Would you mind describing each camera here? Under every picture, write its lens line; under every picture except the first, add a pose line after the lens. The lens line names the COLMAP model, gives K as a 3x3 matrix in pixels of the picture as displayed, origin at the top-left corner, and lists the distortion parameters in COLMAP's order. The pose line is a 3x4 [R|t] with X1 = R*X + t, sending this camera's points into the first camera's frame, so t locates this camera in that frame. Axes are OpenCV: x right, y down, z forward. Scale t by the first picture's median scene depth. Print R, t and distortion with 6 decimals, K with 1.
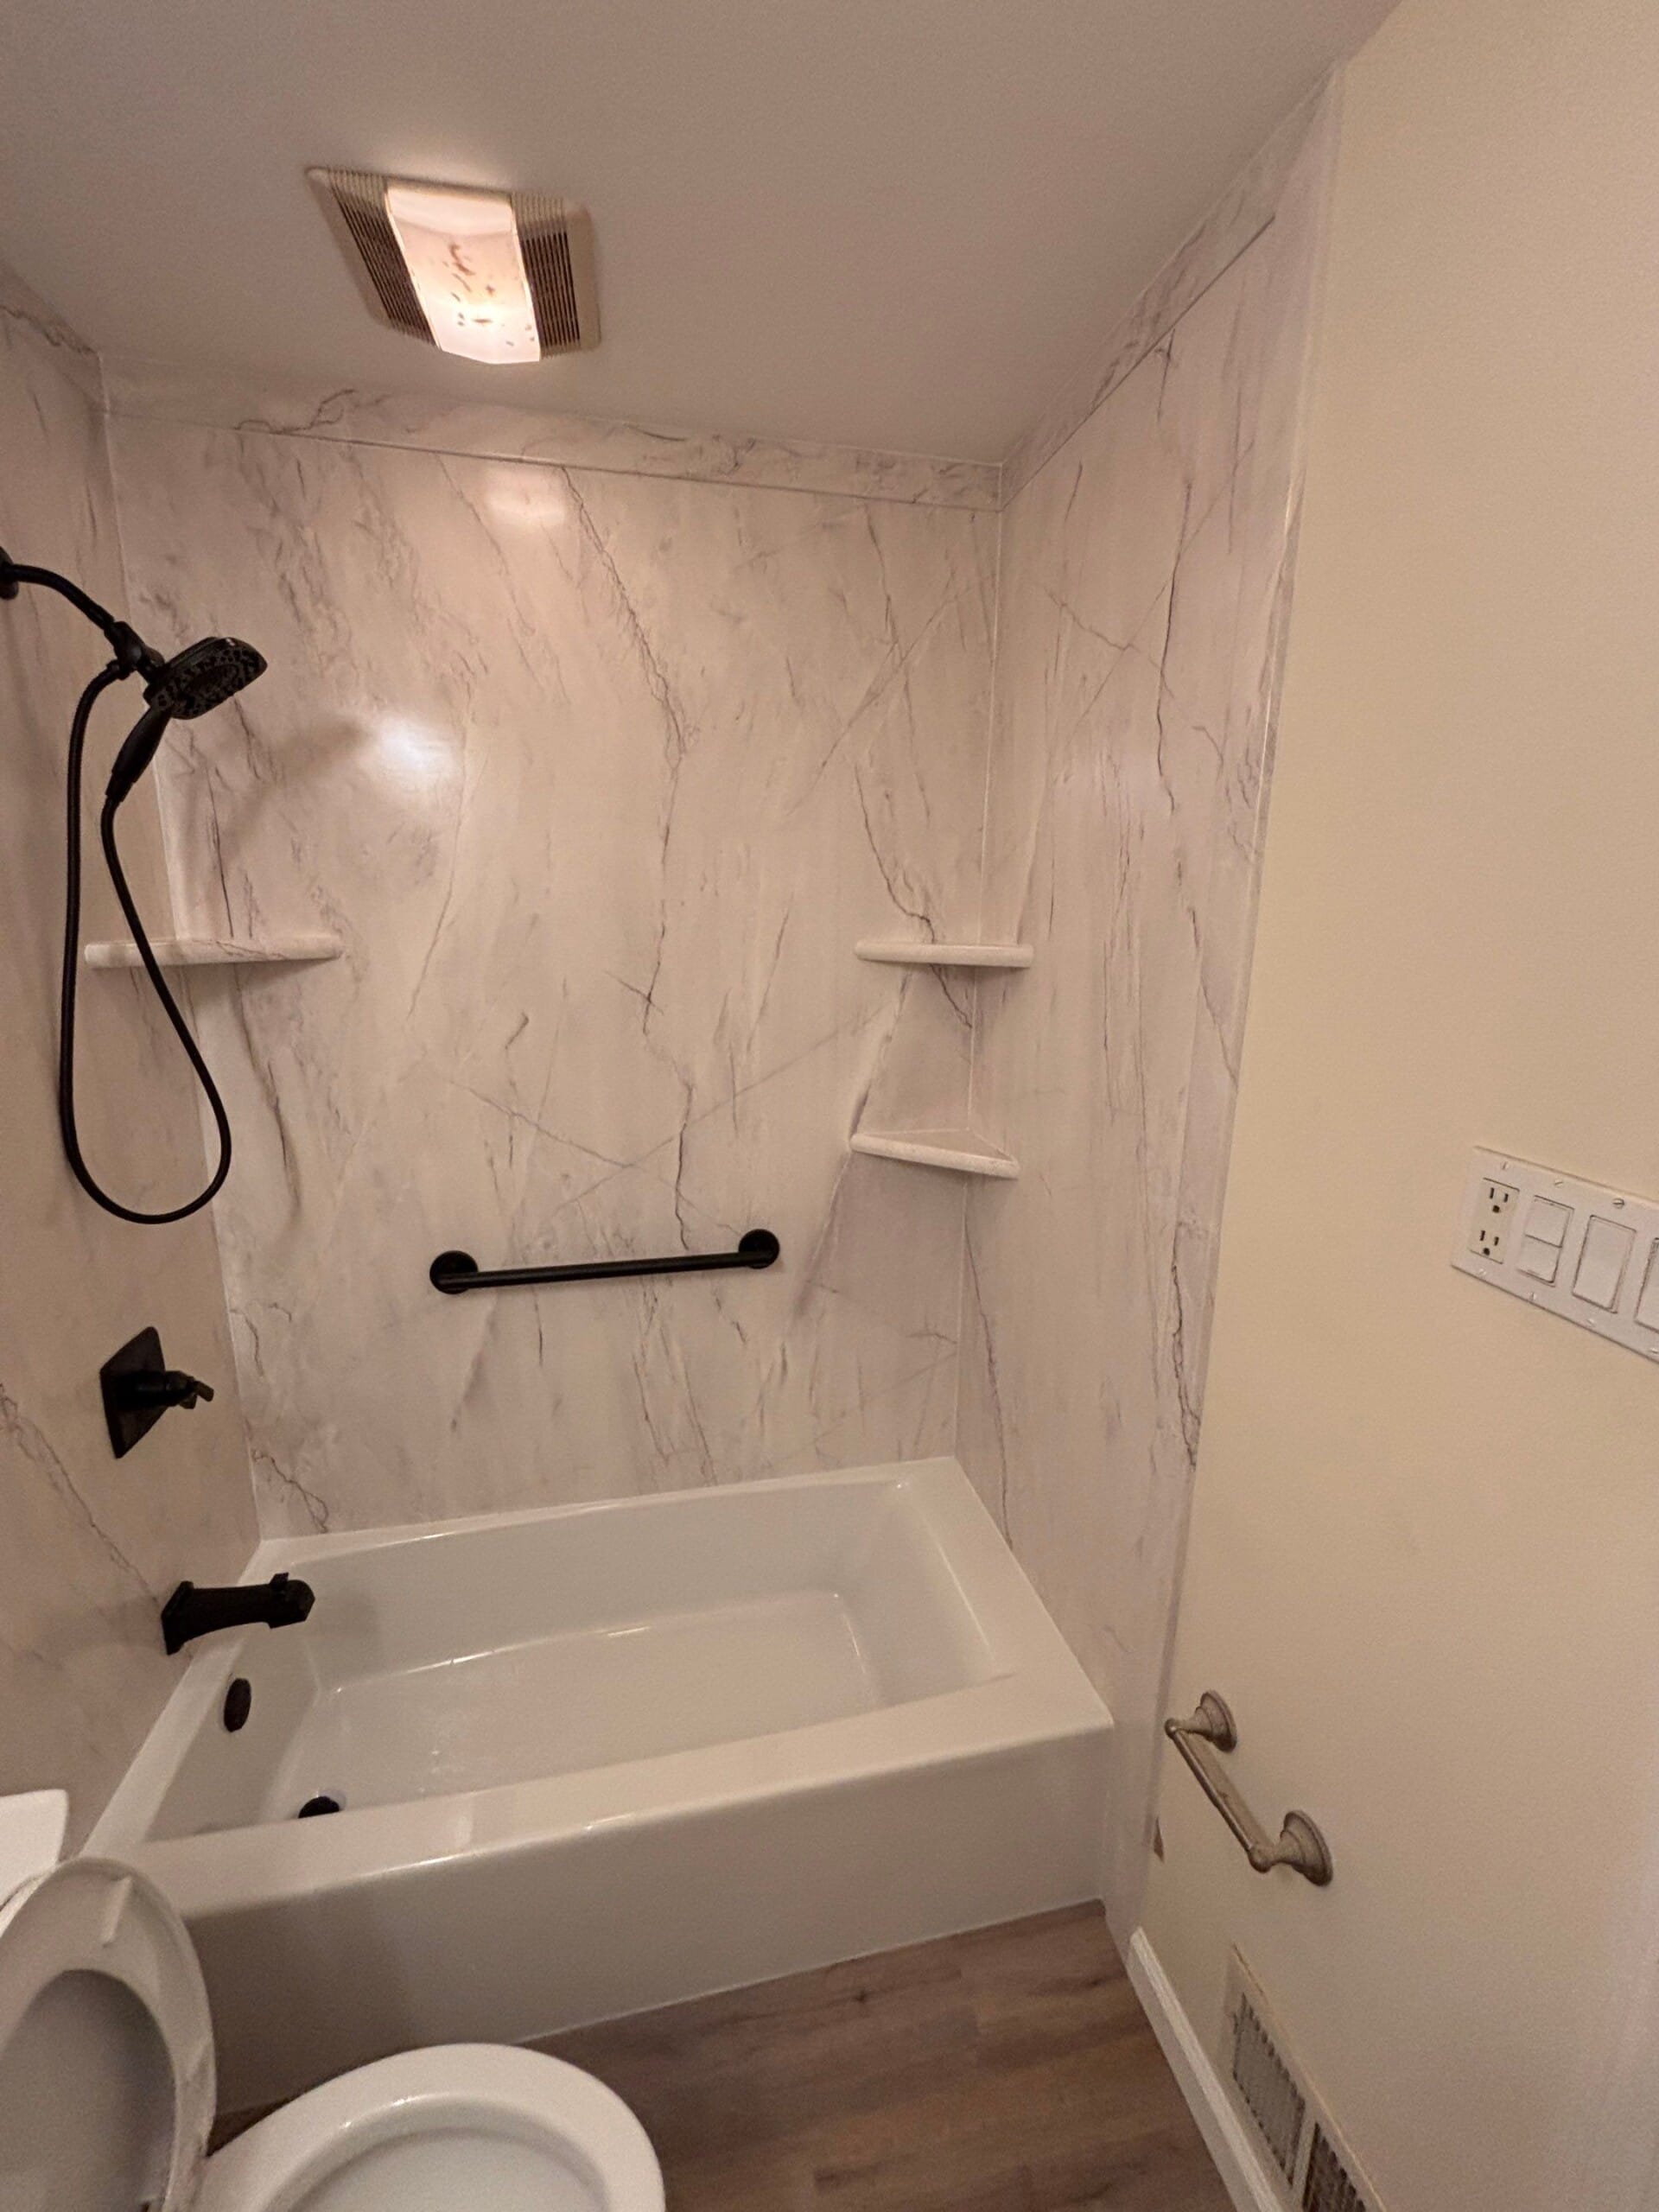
lens RADIAL K [[893.2, 0, 832.8], [0, 893.2, 1103.7], [0, 0, 1]] dist [0.000006, -0.000319]
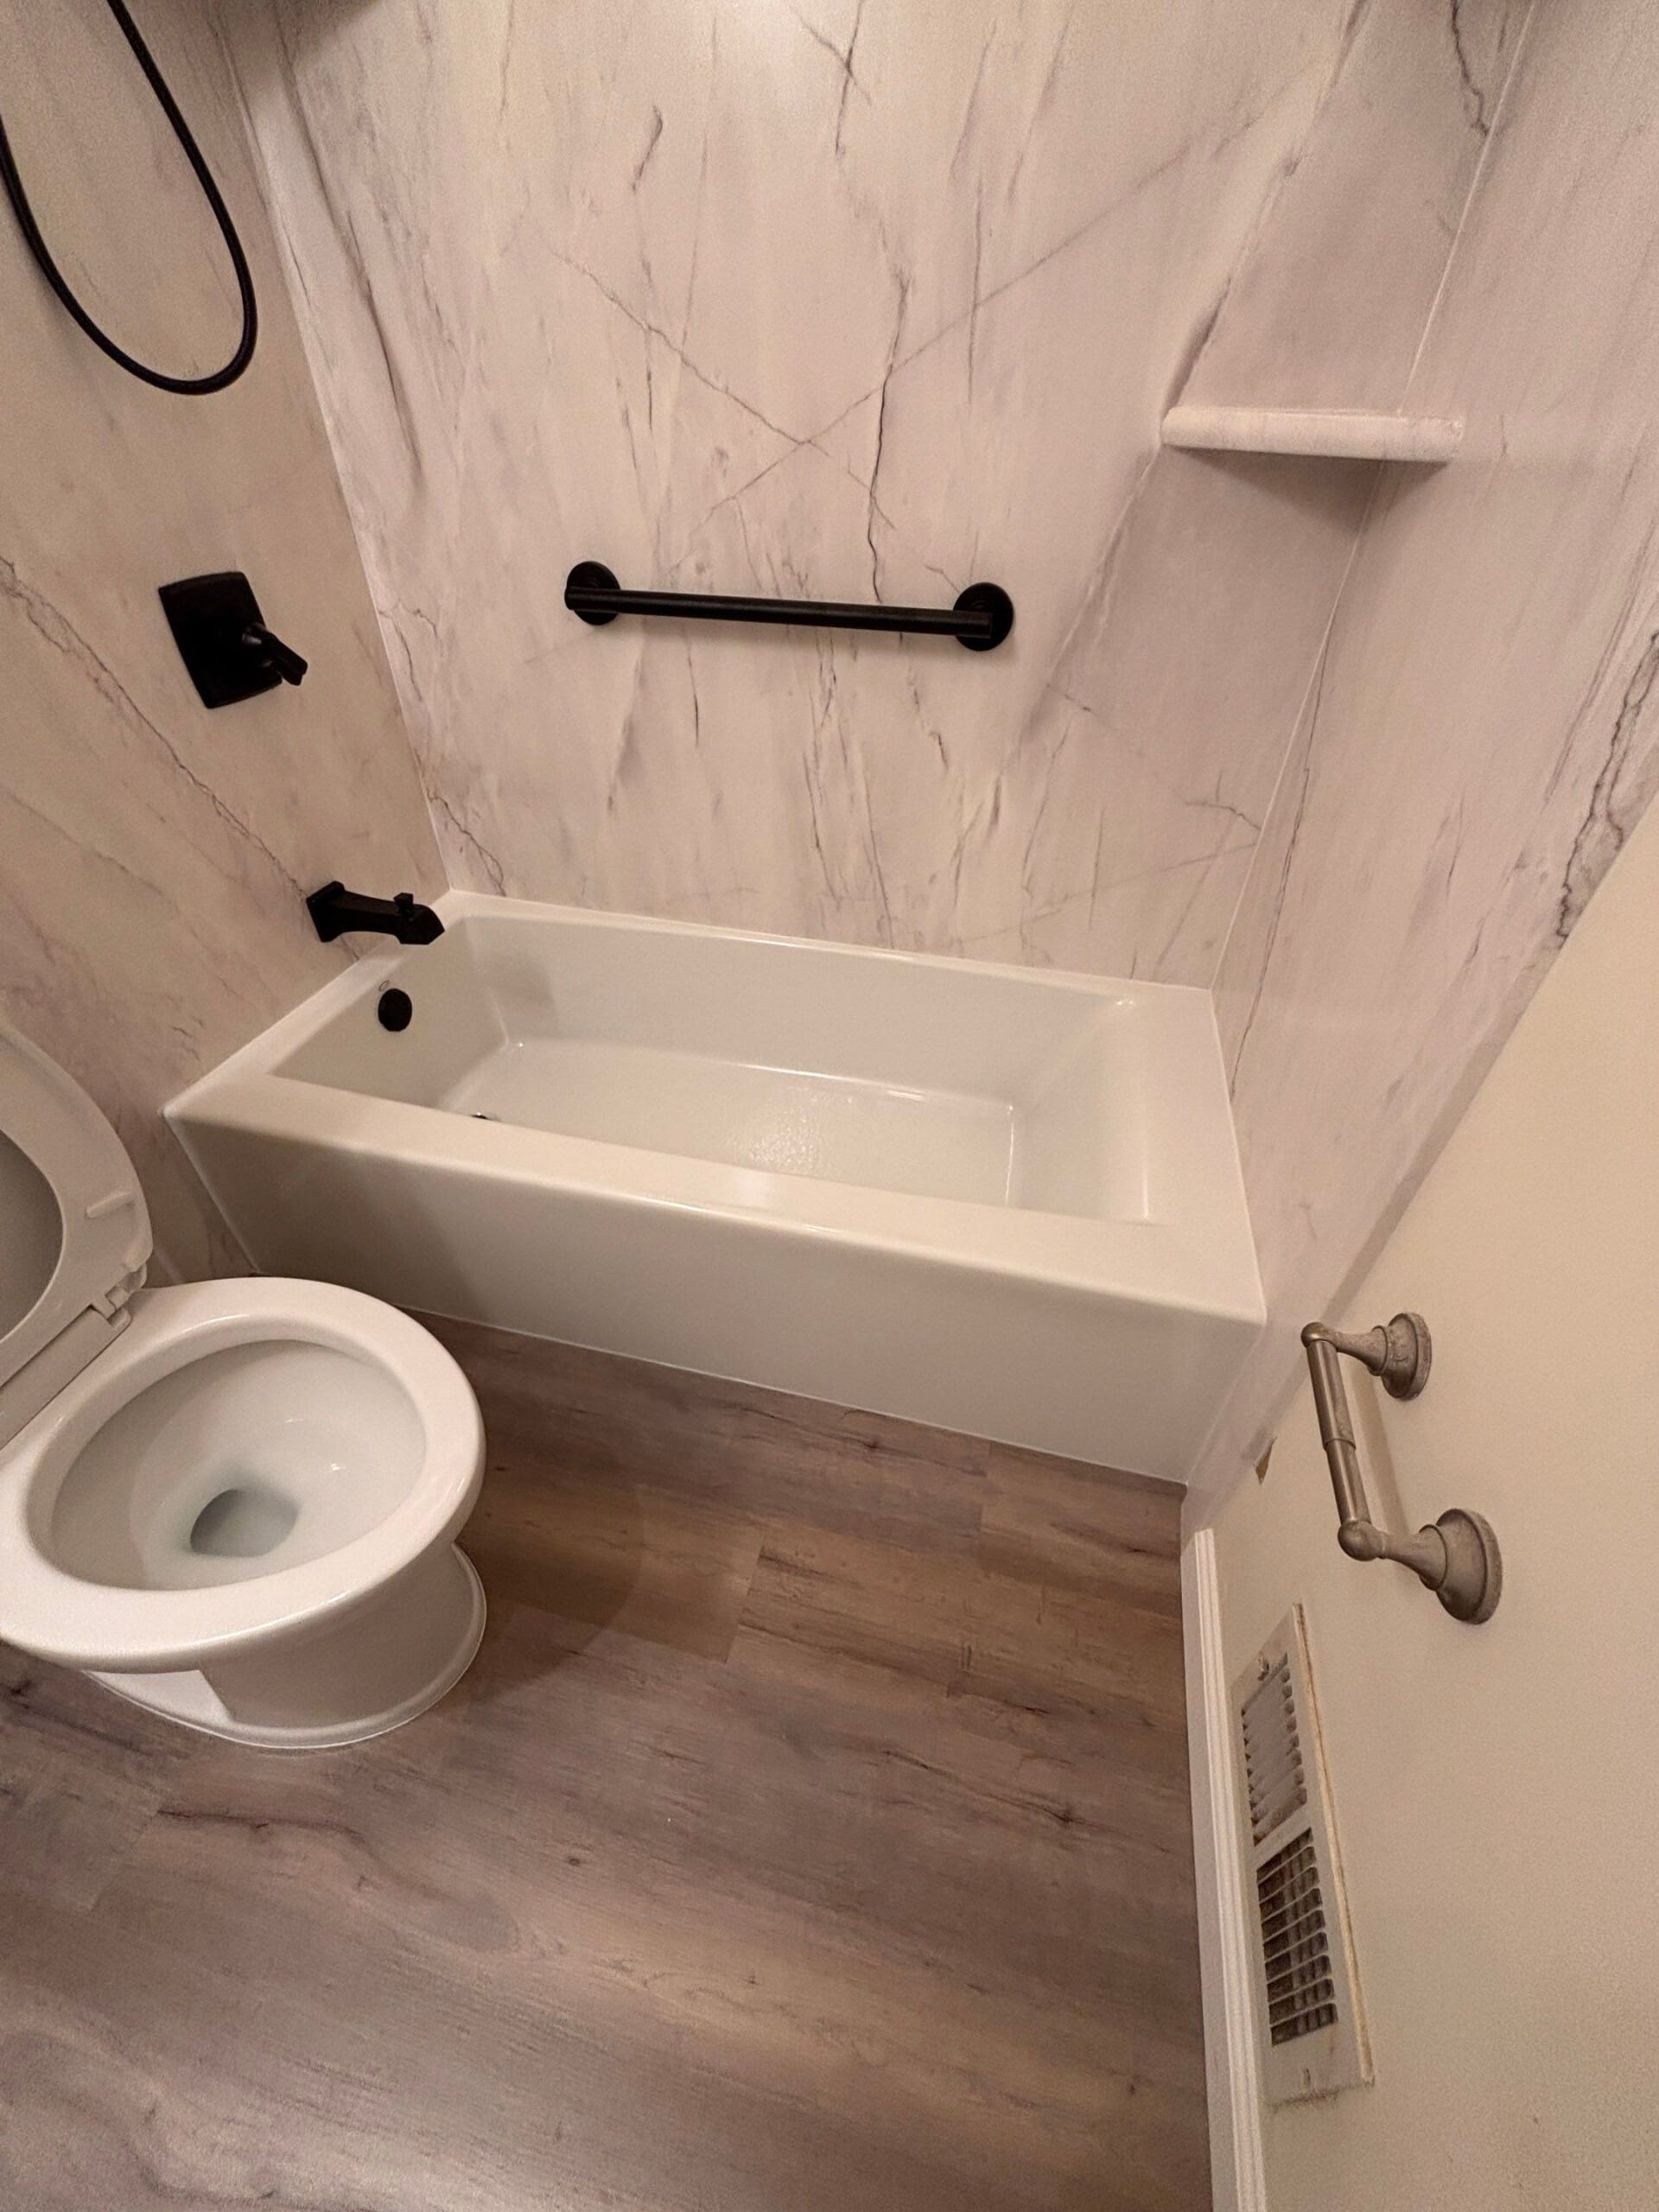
lens RADIAL K [[893.2, 0, 831.5], [0, 893.2, 1109.3], [0, 0, 1]] dist [0.000006, -0.000319]
pose [[0.895469, 0.279647, -0.346313, 0.189466], [-0.097775, 0.882587, 0.459870, 0.235697], [0.434252, -0.377939, 0.817672, 0.310905]]
